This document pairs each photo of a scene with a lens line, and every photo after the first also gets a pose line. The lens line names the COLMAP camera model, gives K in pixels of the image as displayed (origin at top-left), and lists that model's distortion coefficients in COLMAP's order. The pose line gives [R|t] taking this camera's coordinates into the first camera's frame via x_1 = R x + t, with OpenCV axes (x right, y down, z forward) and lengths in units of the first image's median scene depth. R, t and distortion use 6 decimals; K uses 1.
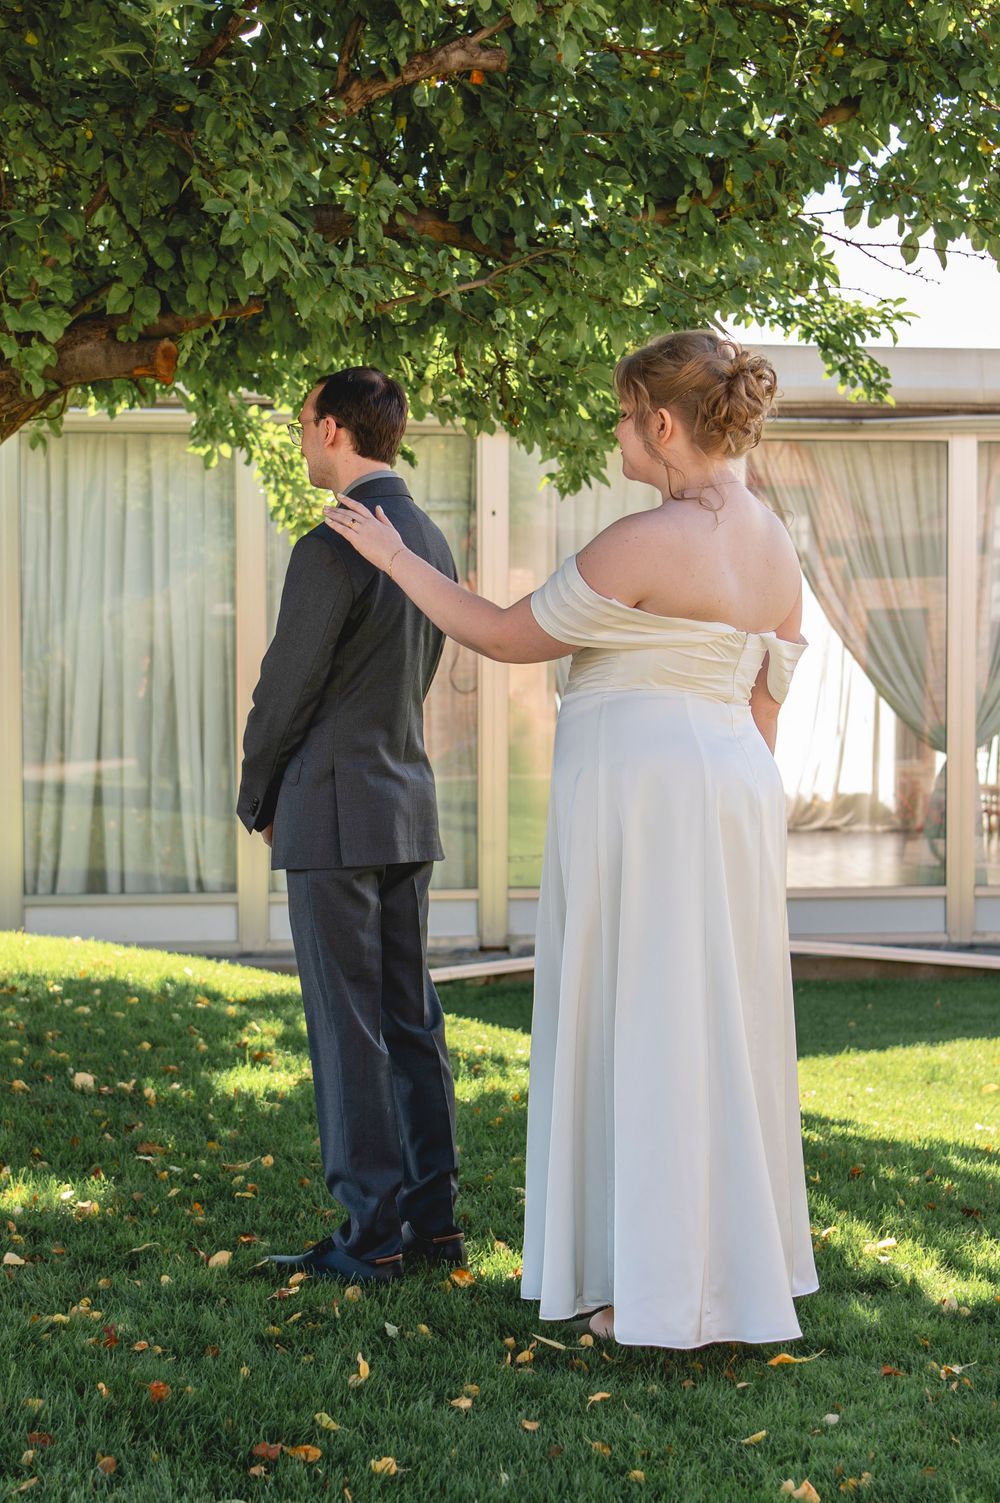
lens RADIAL K [[2599.2, 0, 463.9], [0, 2599.2, 795.7], [0, 0, 1]] dist [0.015713, -0.057864]
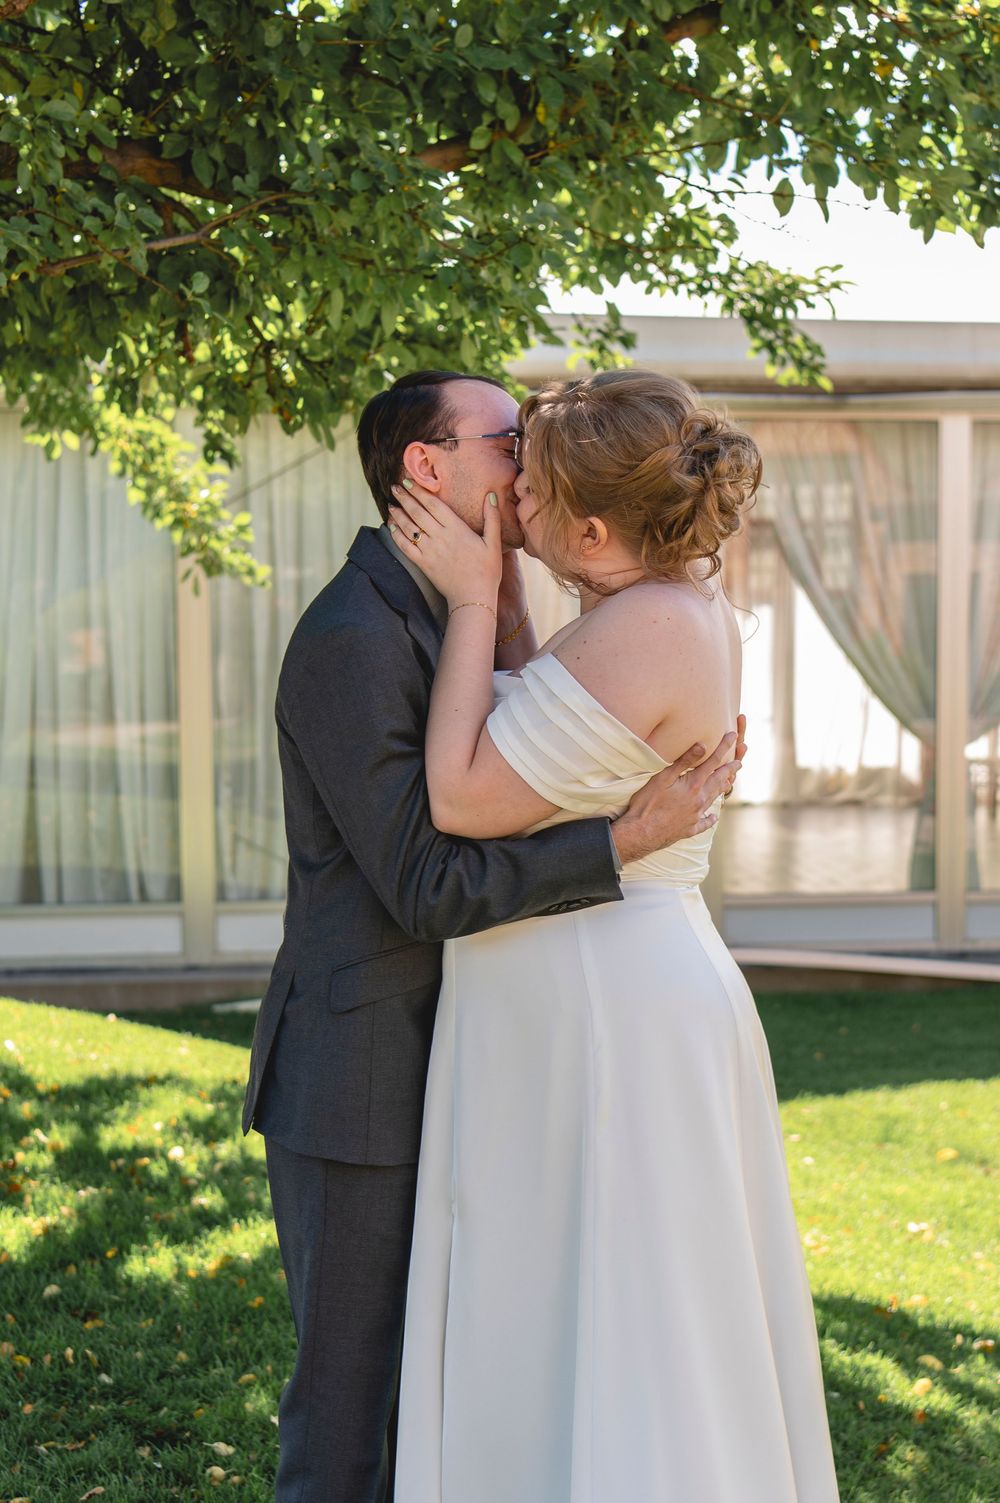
lens RADIAL K [[2430.5, 0, 591.8], [0, 2430.5, 843.7], [0, 0, 1]] dist [-0.010278, 0.032483]
pose [[0.999882, -0.002507, 0.015184, 0.100244], [0.001853, 0.999077, 0.042912, -0.045136], [-0.015278, -0.042879, 0.998963, 0.250938]]
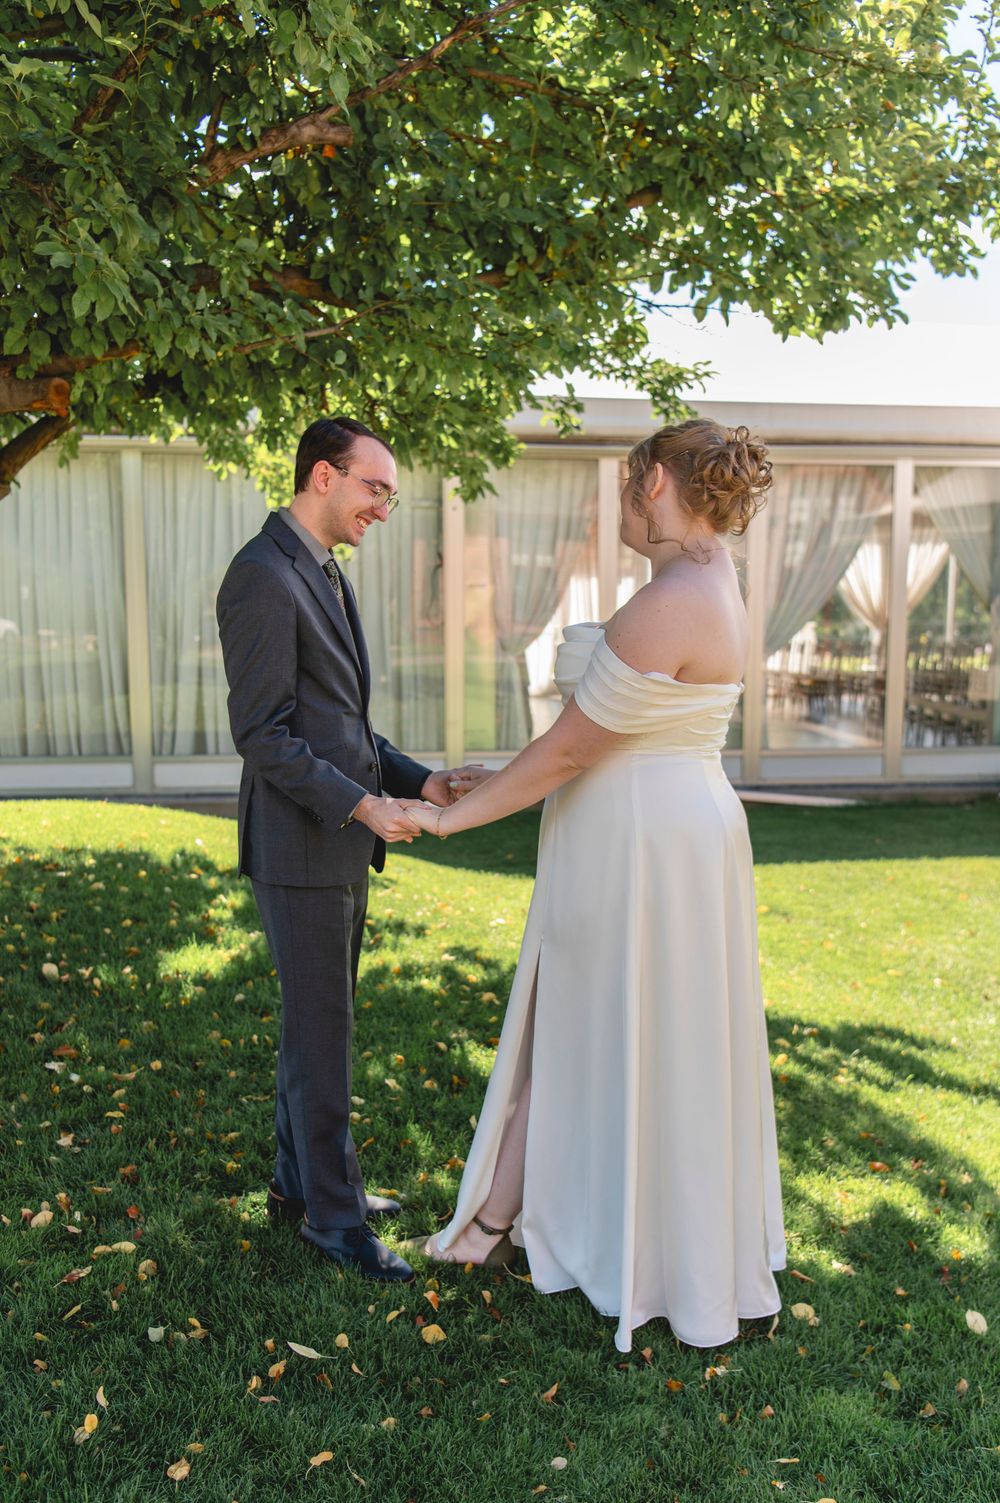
lens RADIAL K [[1425.7, 0, 521.8], [0, 1425.7, 804.7], [0, 0, 1]] dist [-0.004825, -0.018432]
pose [[0.999777, 0.001519, 0.021052, 0.071187], [-0.003680, 0.994678, 0.102964, -0.044327], [-0.020784, -0.103019, 0.994462, 0.296378]]
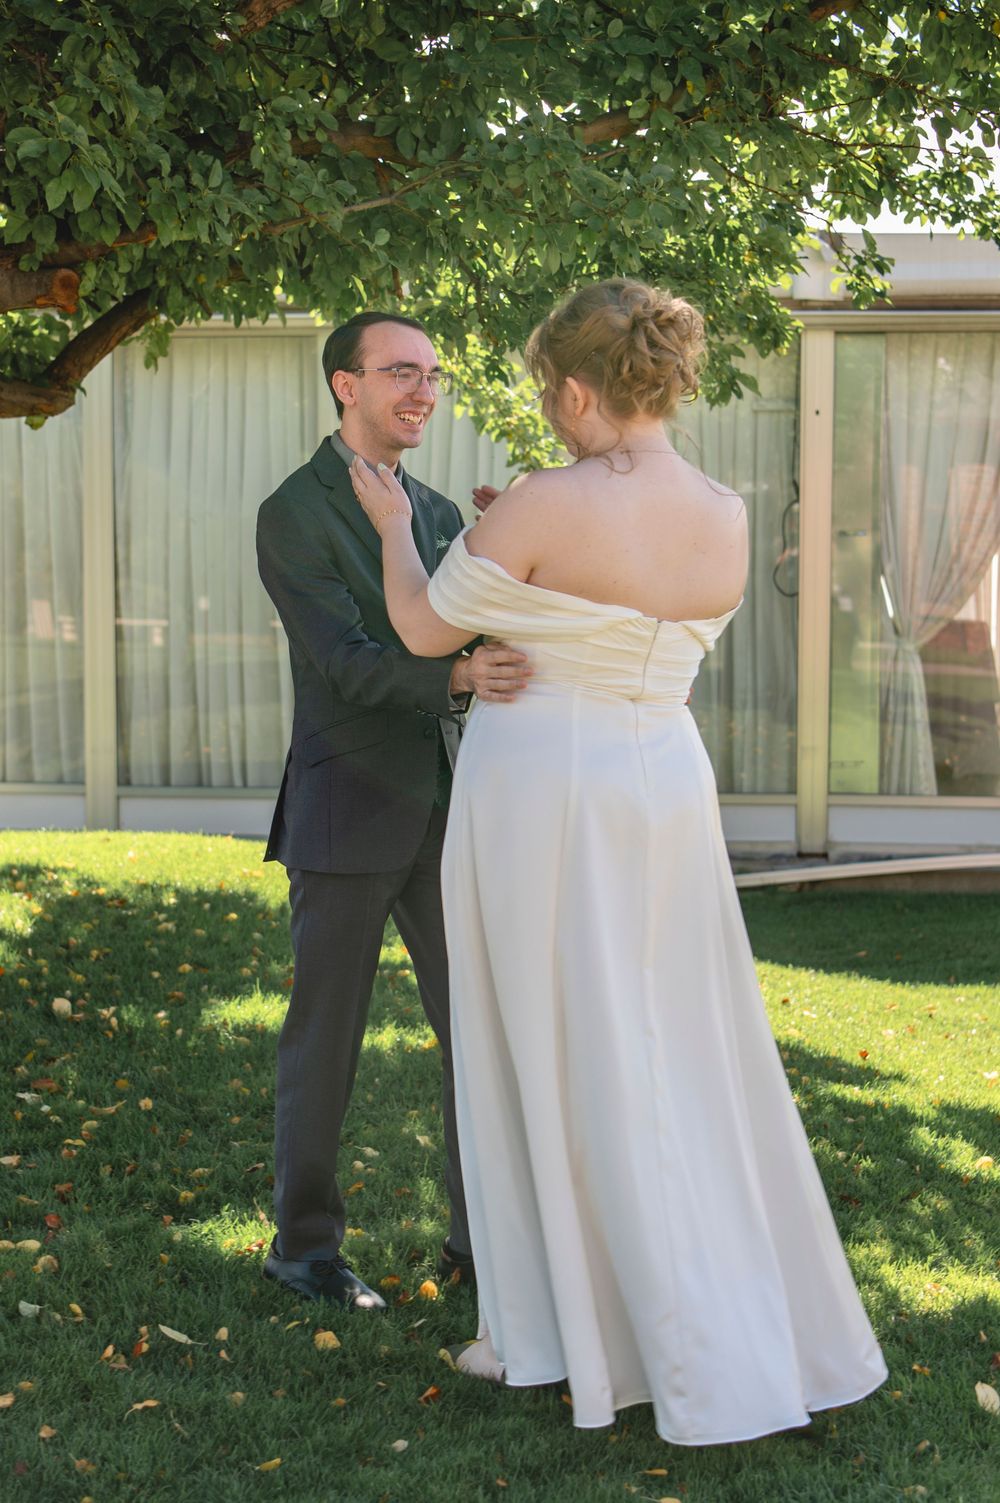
lens RADIAL K [[2522.4, 0, 518.7], [0, 2522.4, 758.7], [0, 0, 1]] dist [0.011249, -0.021636]
pose [[0.976355, 0.021101, -0.215140, 0.230228], [-0.013561, 0.999243, 0.036462, -0.023672], [0.215746, -0.032682, 0.975902, 0.086511]]
